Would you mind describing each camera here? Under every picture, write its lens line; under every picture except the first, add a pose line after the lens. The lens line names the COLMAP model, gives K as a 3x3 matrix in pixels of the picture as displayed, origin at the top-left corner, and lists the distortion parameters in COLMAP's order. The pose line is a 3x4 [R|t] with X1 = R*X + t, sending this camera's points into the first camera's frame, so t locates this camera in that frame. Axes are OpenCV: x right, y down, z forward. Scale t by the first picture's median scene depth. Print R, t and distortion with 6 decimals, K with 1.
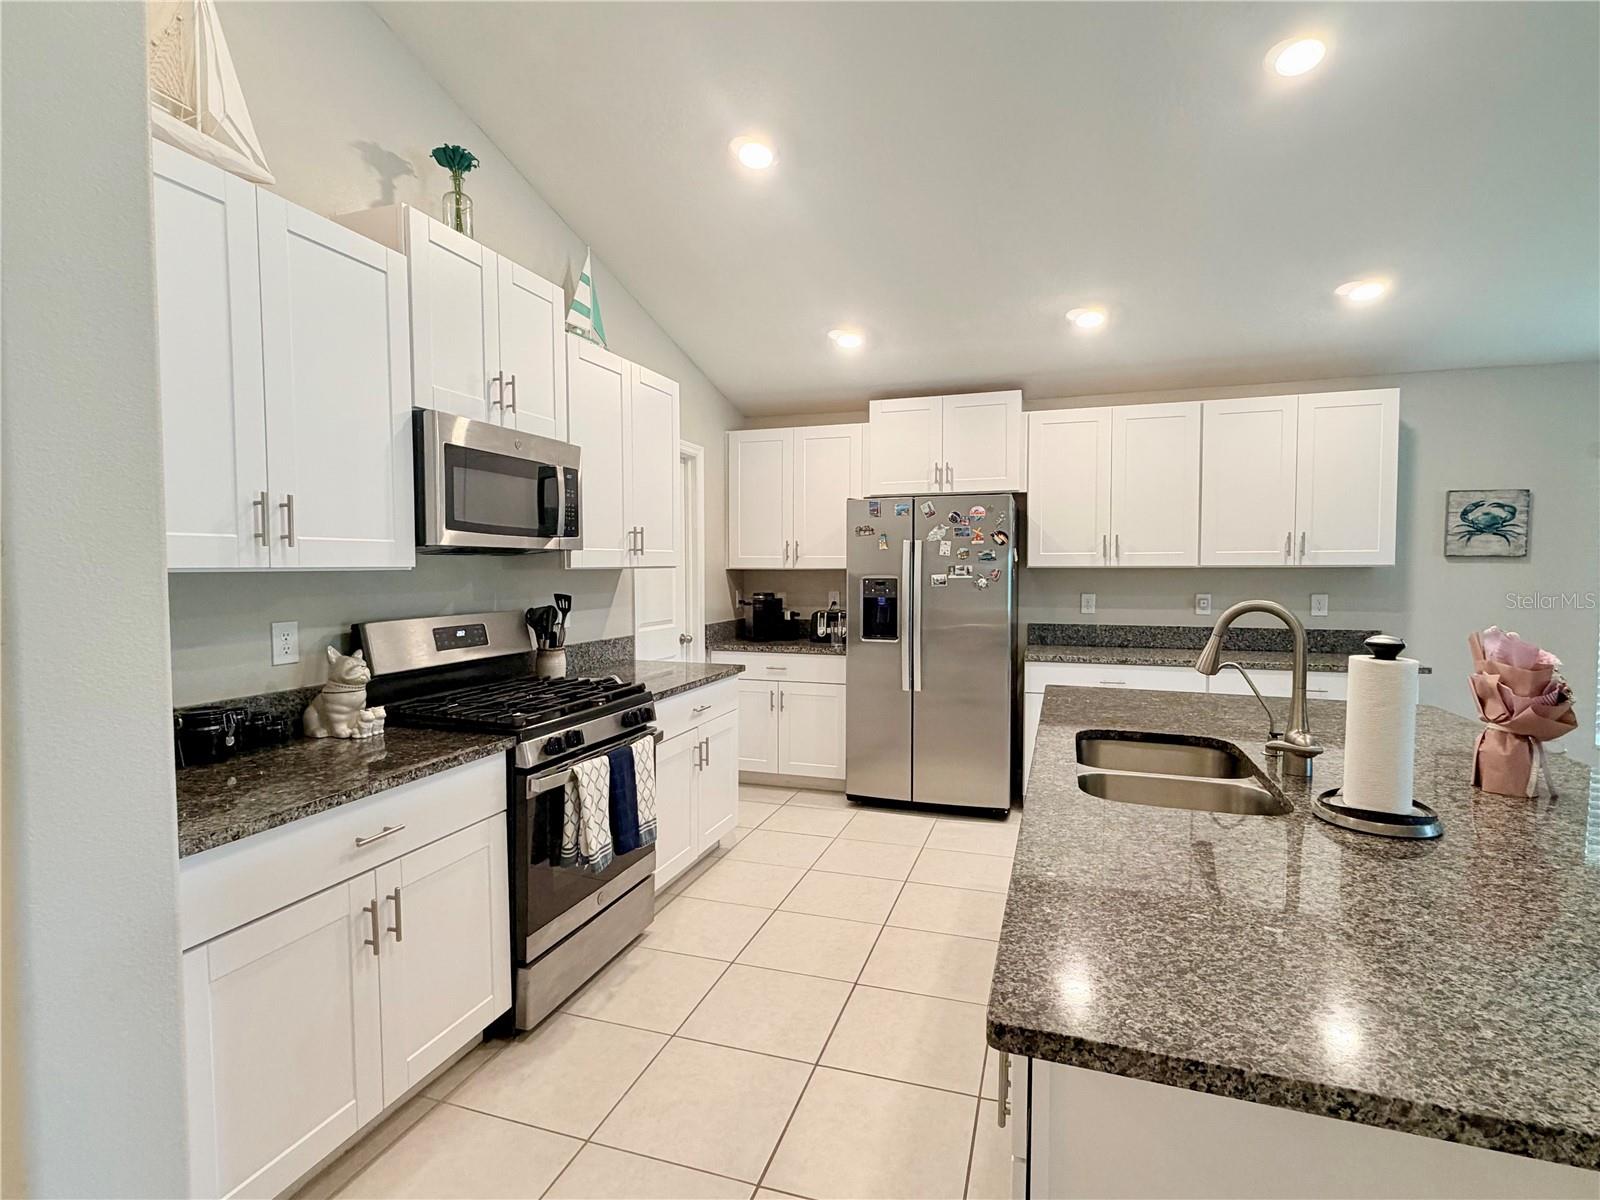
lens RADIAL K [[783.2, 0, 796.5], [0, 783.2, 600.4], [0, 0, 1]] dist [-0.001354, -0.000034]
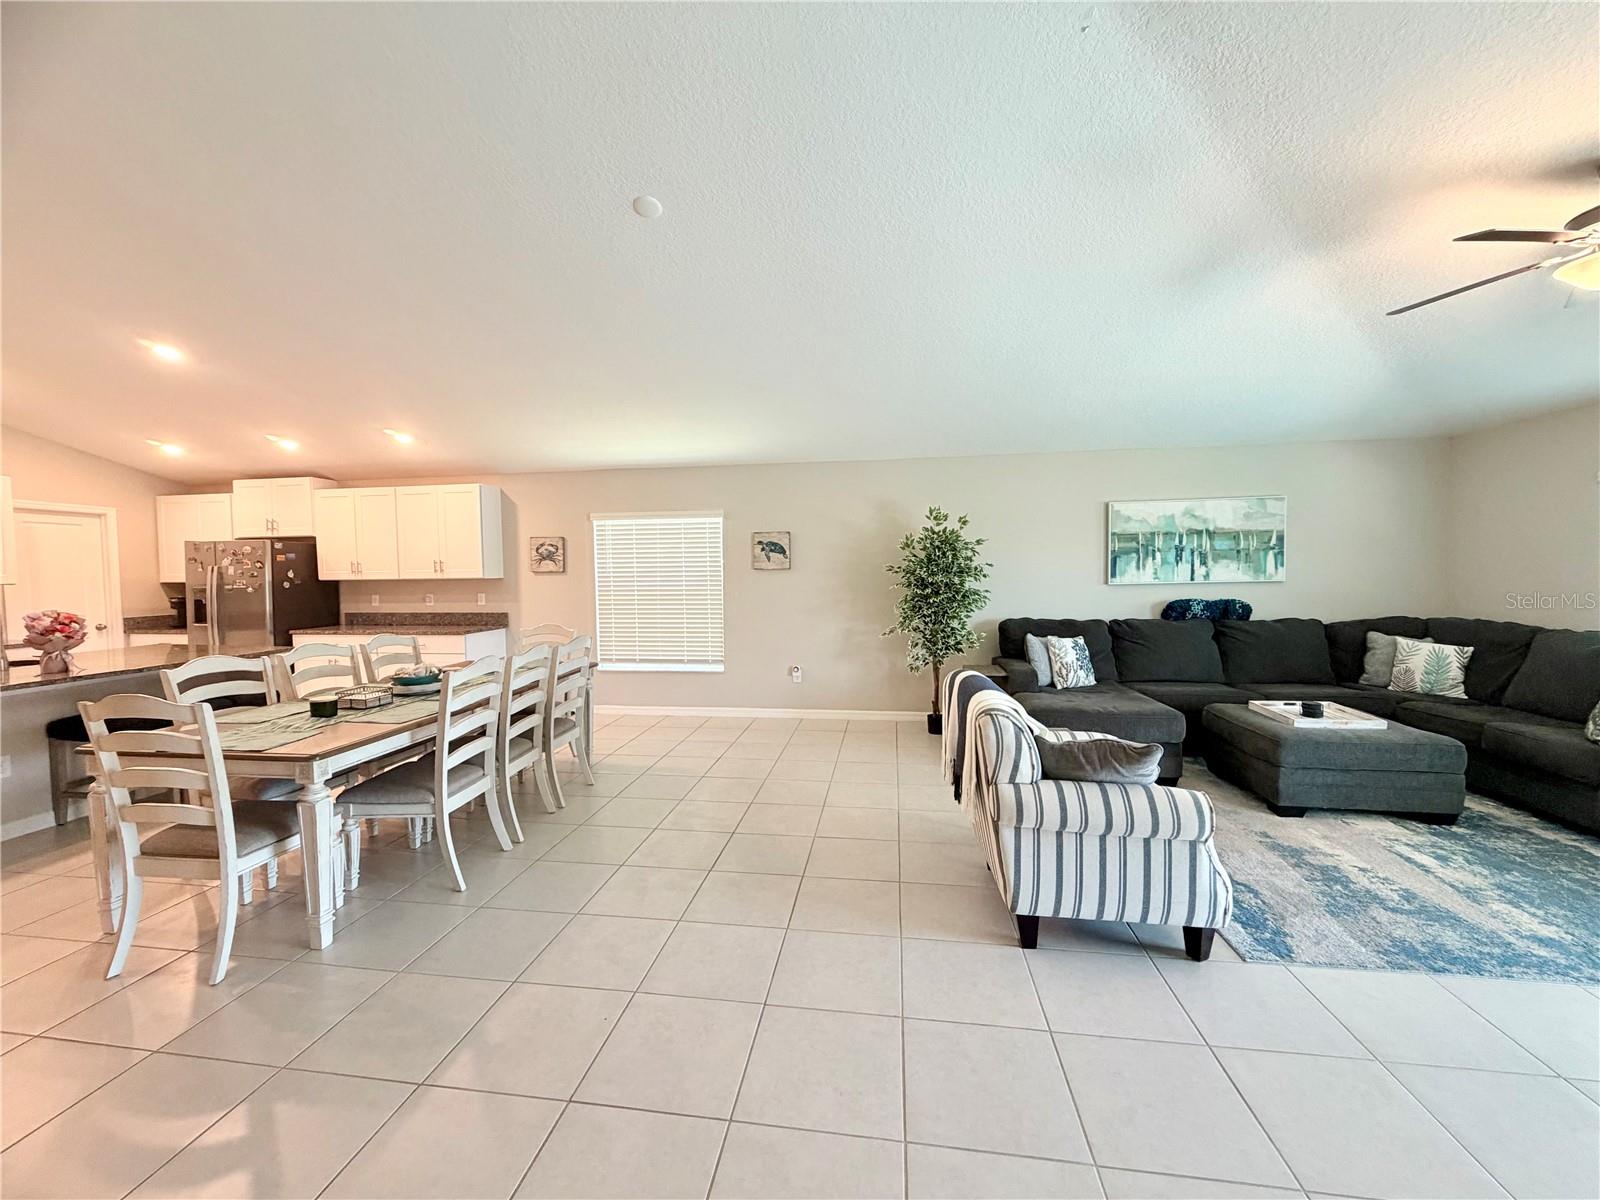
lens RADIAL K [[637.5, 0, 794.4], [0, 637.5, 599.0], [0, 0, 1]] dist [0.000248, -0.000862]
pose [[0.985457, -0.017803, 0.168992, 1.255129], [0.017327, 0.999841, 0.004291, 0.013052], [-0.169041, -0.001300, 0.985608, -0.641938]]
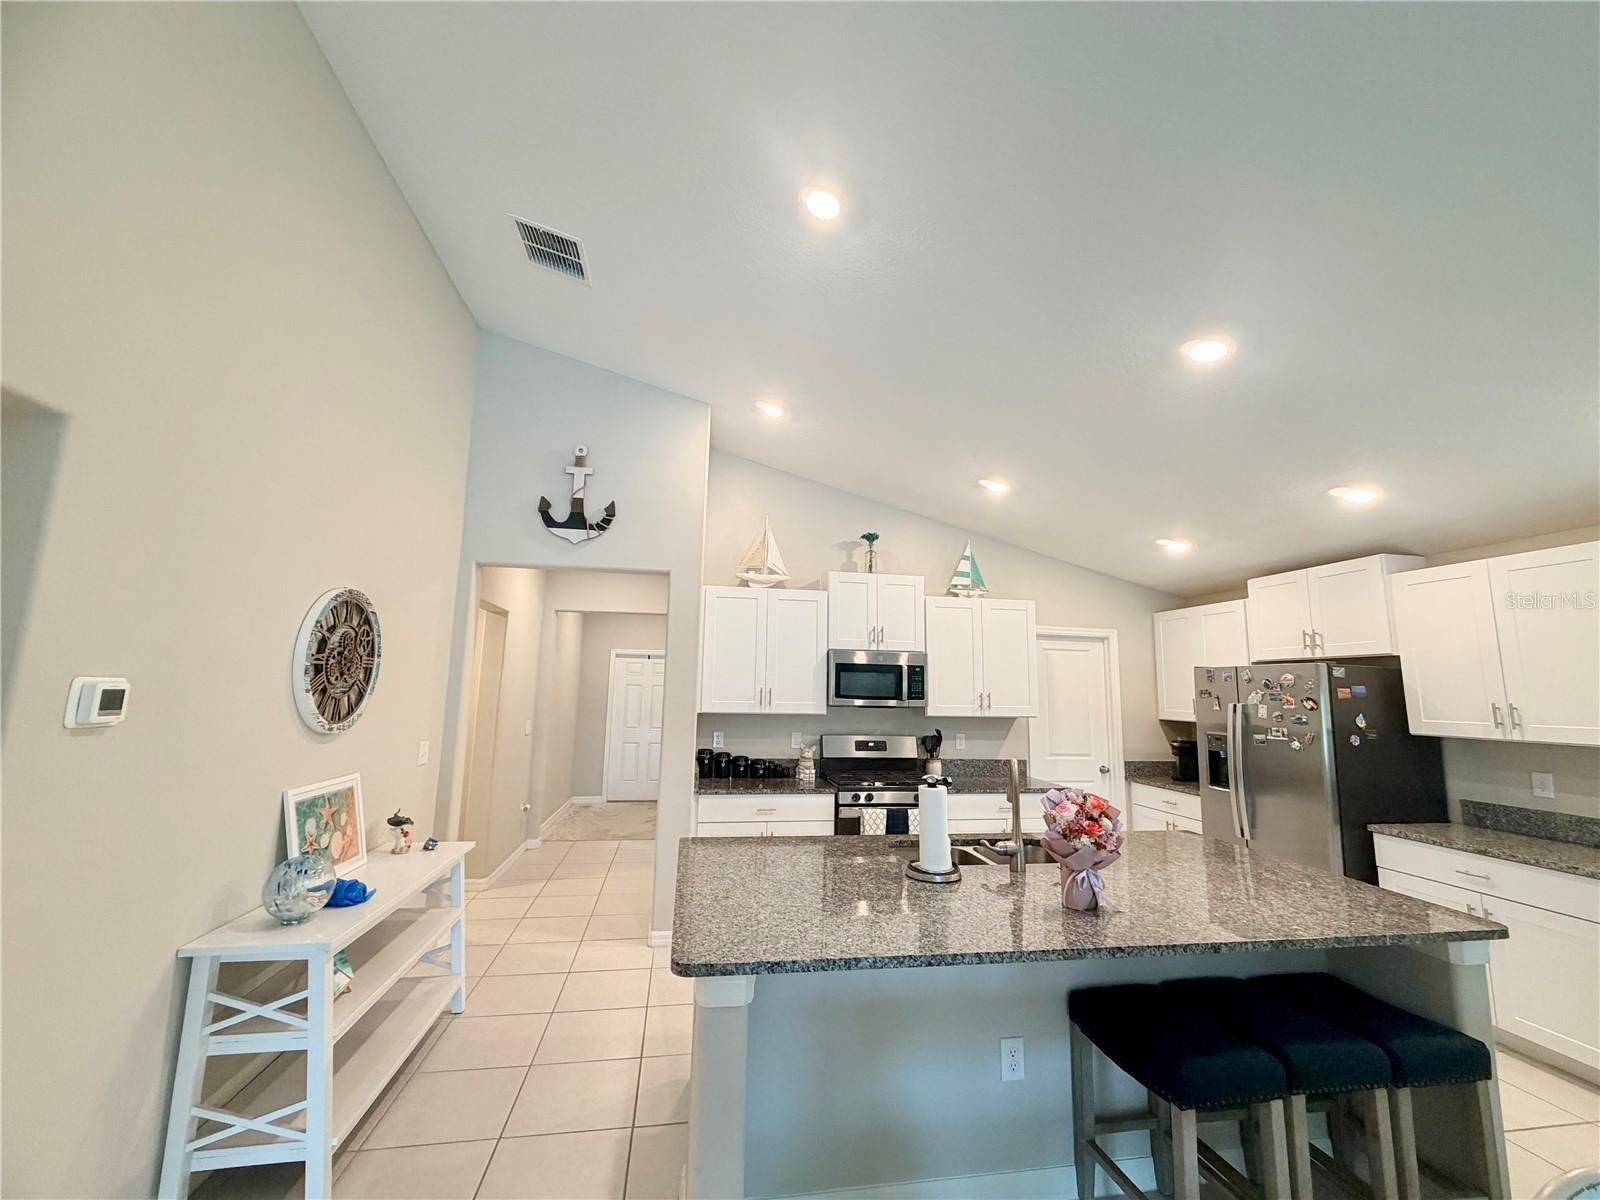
lens RADIAL K [[639.9, 0, 794.0], [0, 639.9, 597.7], [0, 0, 1]] dist [0.001295, 0.000155]
pose [[0.473942, -0.114424, -0.873090, 0.737242], [-0.060105, 0.985005, -0.161718, -0.040451], [0.878503, 0.129122, 0.459957, -0.040032]]
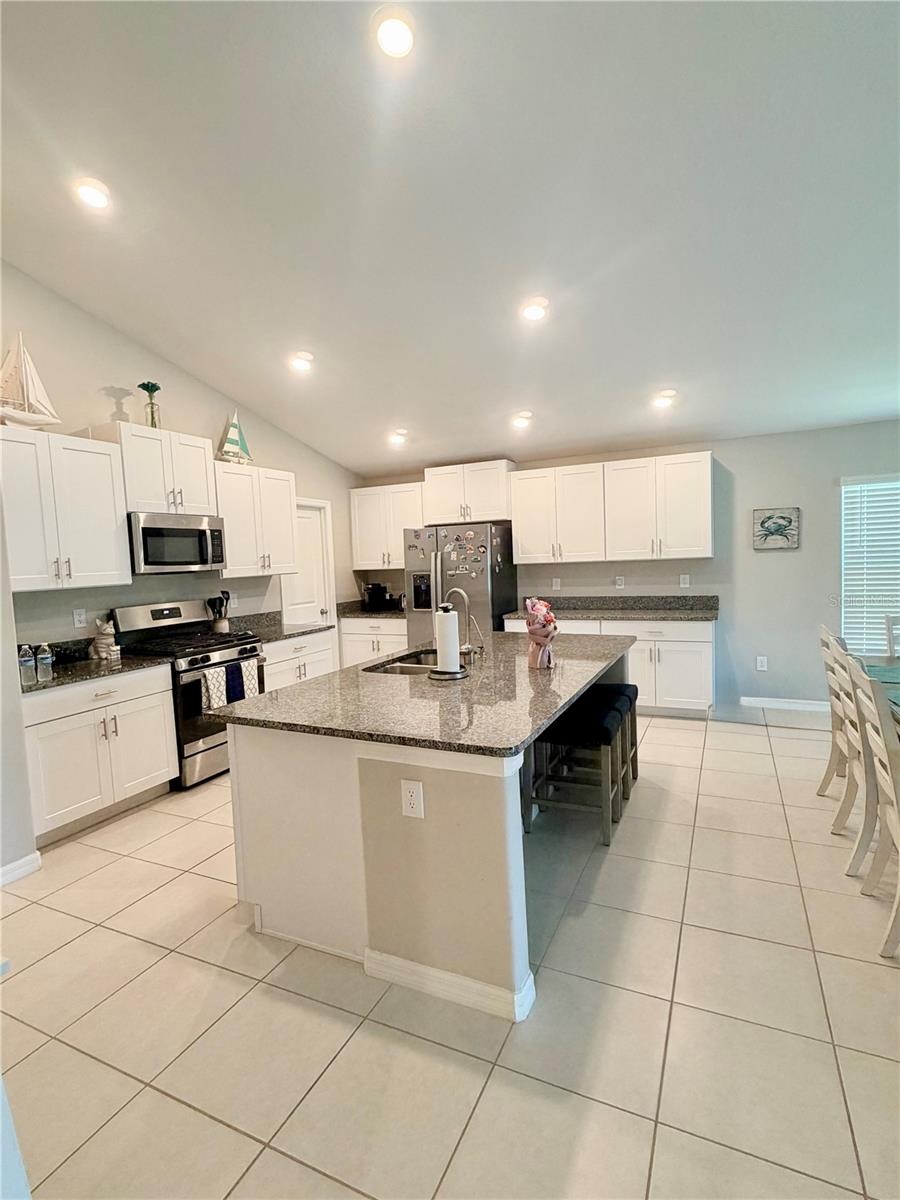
lens RADIAL K [[587.4, 0, 451.7], [0, 587.4, 600.8], [0, 0, 1]] dist [-0.001354, -0.000034]
pose [[0.992560, -0.028948, -0.118263, 0.359317], [0.032896, 0.998960, 0.031567, -0.008609], [0.117226, -0.035222, 0.992480, -0.327387]]
